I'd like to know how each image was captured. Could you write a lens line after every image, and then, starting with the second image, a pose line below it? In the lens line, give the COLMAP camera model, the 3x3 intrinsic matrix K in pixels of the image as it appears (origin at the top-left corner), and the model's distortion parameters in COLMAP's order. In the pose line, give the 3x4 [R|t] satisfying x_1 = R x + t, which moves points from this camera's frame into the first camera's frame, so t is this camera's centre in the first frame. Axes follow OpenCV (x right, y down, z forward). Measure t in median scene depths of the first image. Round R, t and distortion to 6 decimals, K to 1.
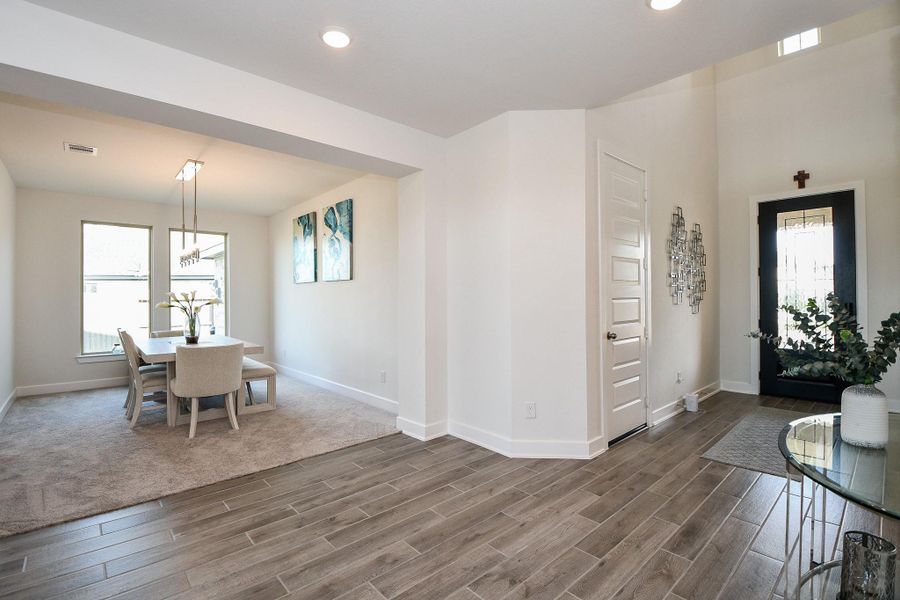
lens RADIAL K [[438.1, 0, 450.0], [0, 438.1, 300.0], [0, 0, 1]] dist [-0.002558, -0.000737]
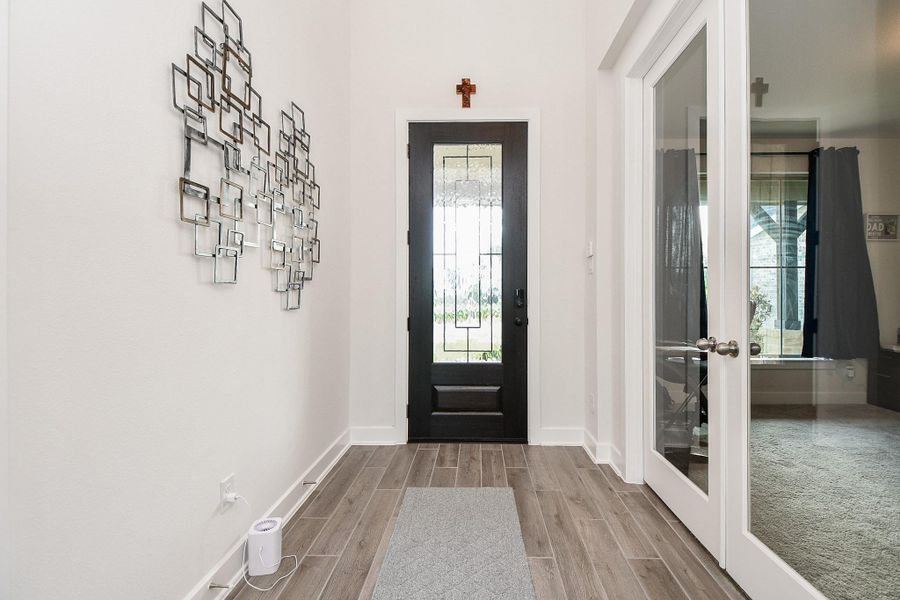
lens RADIAL K [[413.7, 0, 450.0], [0, 413.7, 300.0], [0, 0, 1]] dist [-0.000602, -0.000209]
pose [[0.740091, 0.003235, 0.672499, 0.388281], [-0.007812, 0.999962, 0.003786, 0.017324], [-0.672462, -0.008056, 0.740088, 0.572347]]
